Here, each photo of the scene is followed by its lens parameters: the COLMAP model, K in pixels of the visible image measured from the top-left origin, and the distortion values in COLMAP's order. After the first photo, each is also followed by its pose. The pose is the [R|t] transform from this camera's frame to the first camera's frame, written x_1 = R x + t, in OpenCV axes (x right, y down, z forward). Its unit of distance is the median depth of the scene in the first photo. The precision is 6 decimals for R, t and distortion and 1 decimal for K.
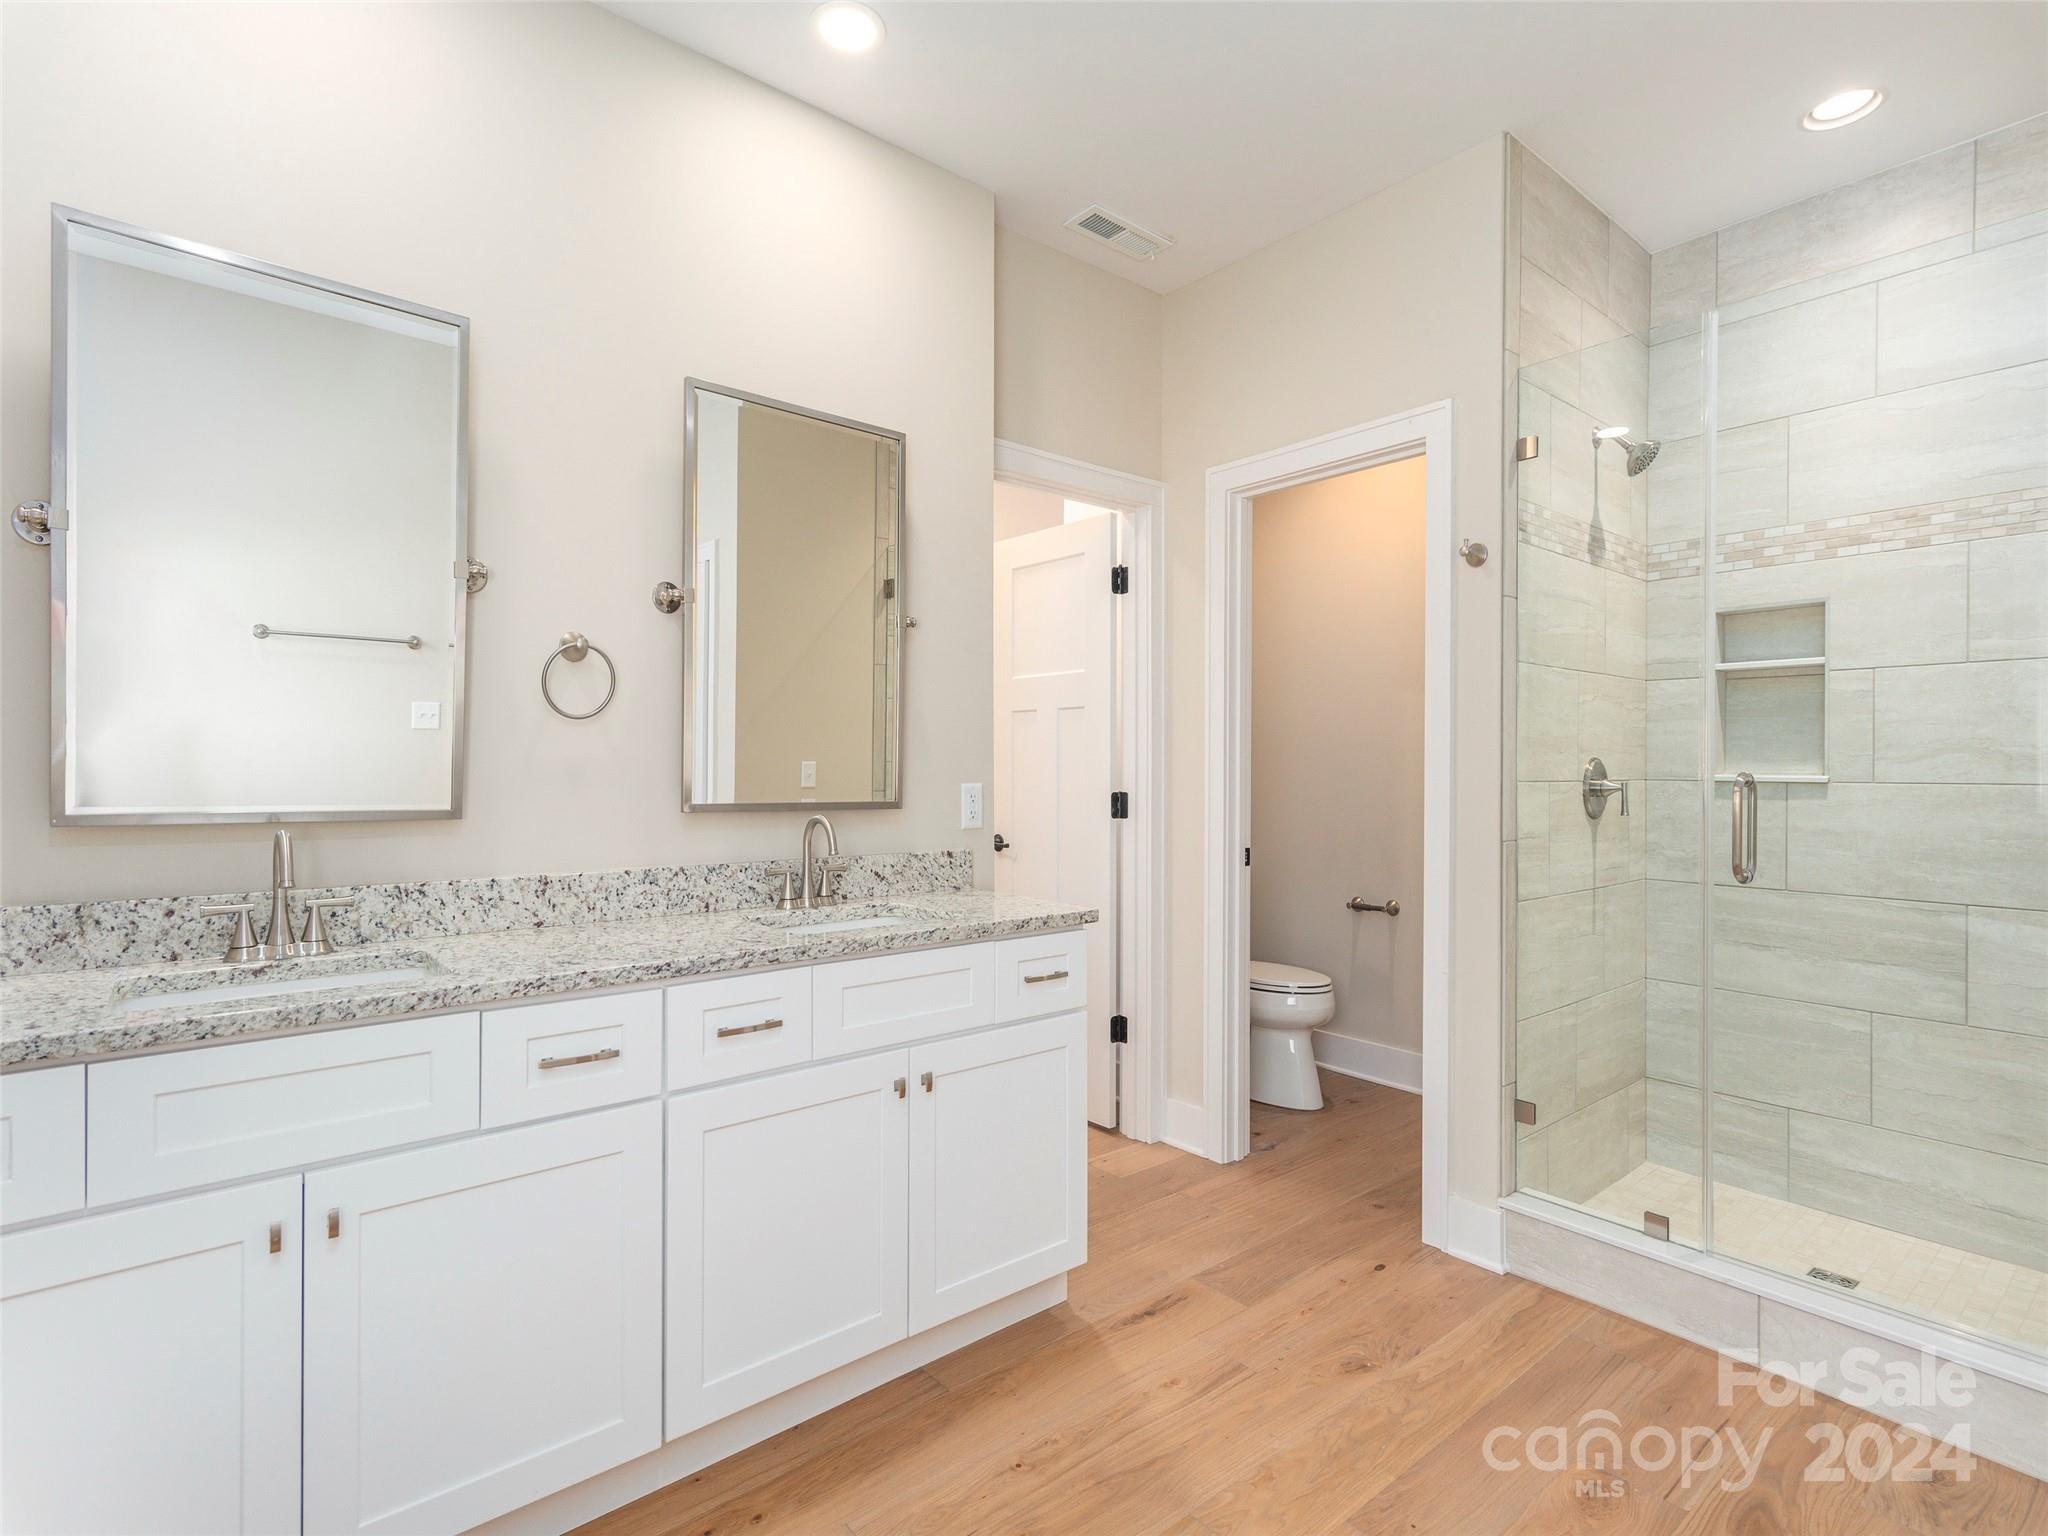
lens RADIAL K [[998.3, 0, 1009.0], [0, 998.3, 777.0], [0, 0, 1]] dist [0.010931, 0.000792]
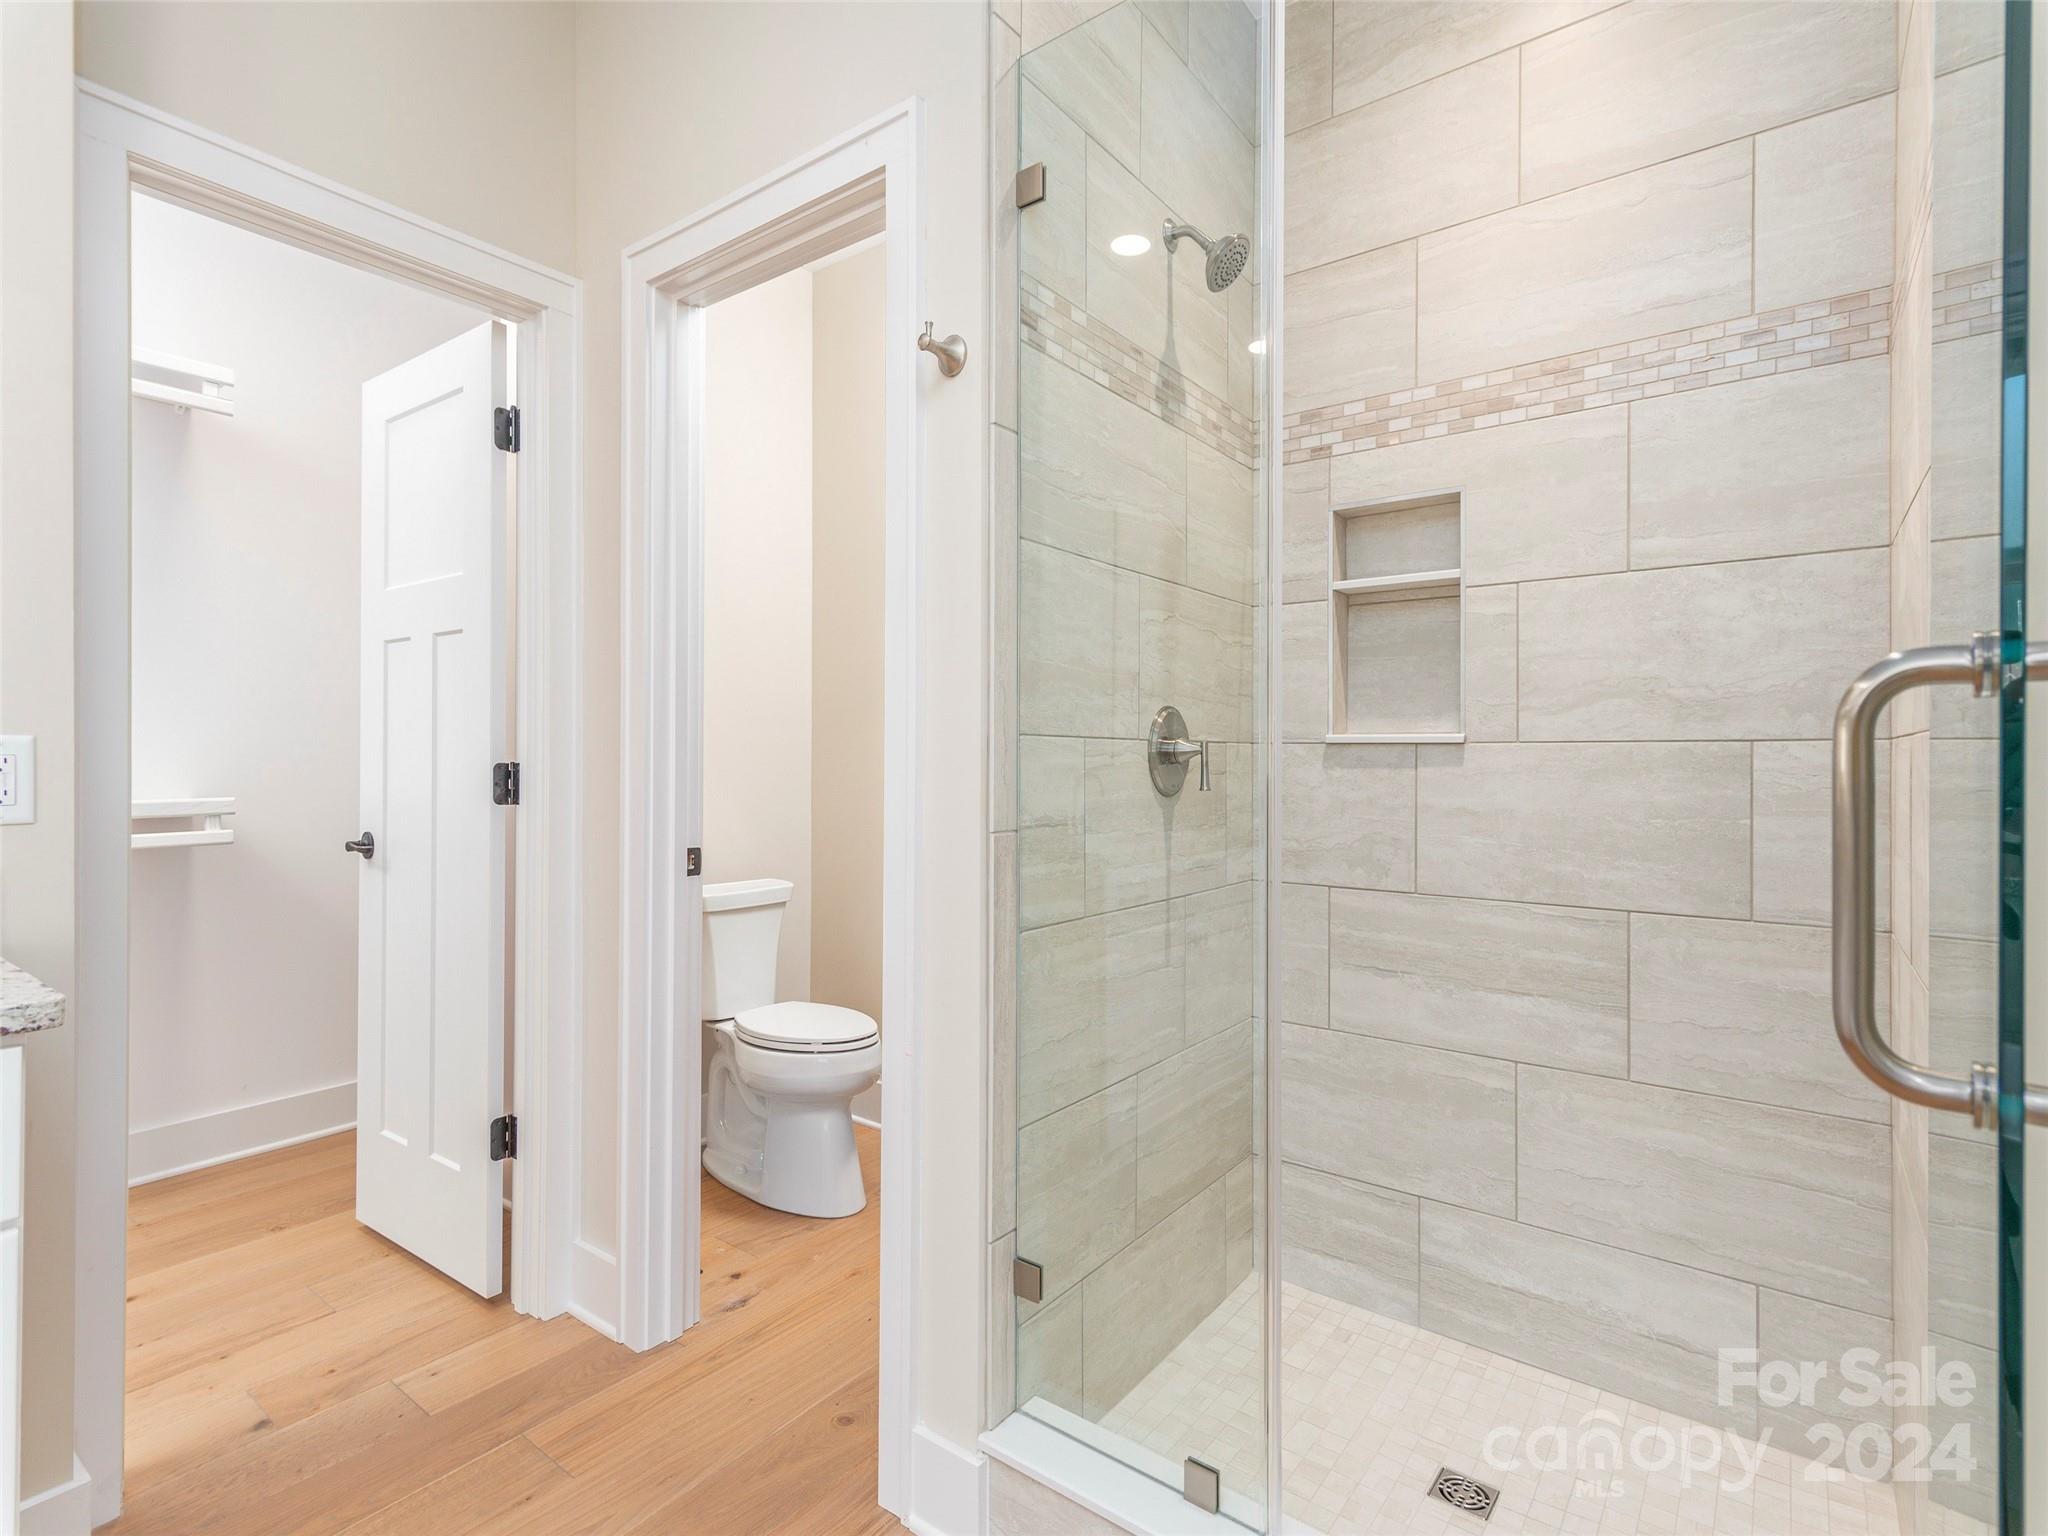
lens RADIAL K [[998.3, 0, 998.4], [0, 998.3, 765.6], [0, 0, 1]] dist [0.010931, 0.000792]
pose [[0.975105, -0.000670, 0.221742, 0.359077], [0.001495, 0.999993, -0.003554, 0.025690], [-0.221738, 0.003797, 0.975099, 0.408566]]
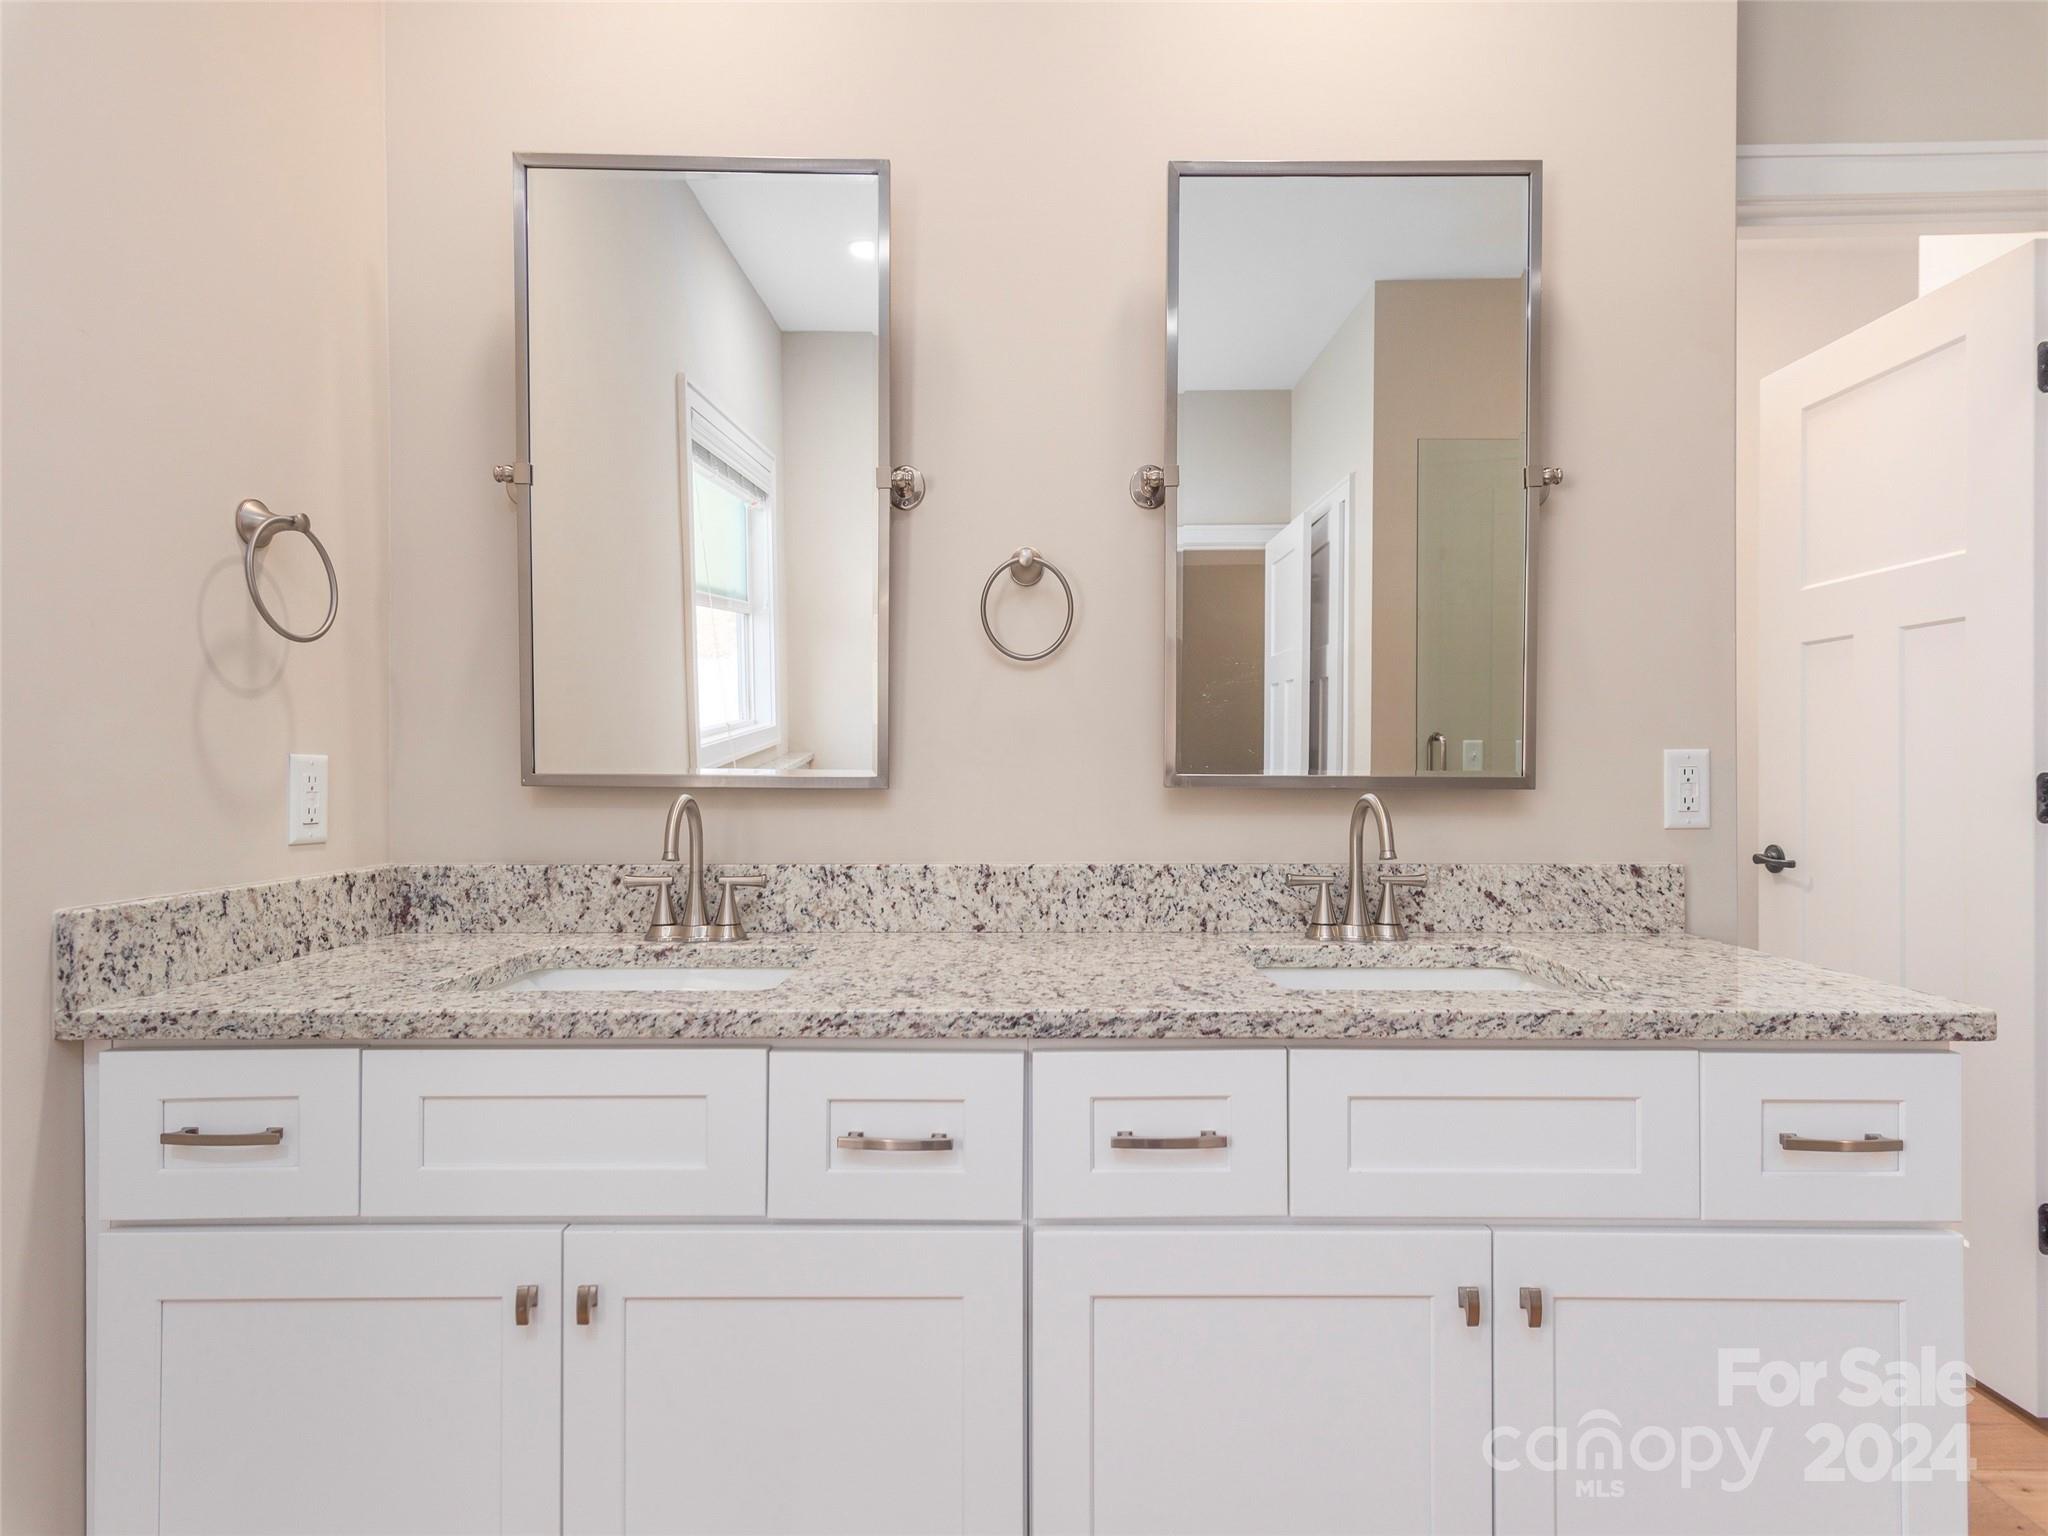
lens RADIAL K [[998.3, 0, 1020.0], [0, 998.3, 769.0], [0, 0, 1]] dist [0.010931, 0.000792]
pose [[0.771905, -0.004459, -0.635723, 0.034920], [-0.000923, 0.999966, -0.008135, 0.023521], [0.635738, 0.006866, 0.771875, 0.324700]]
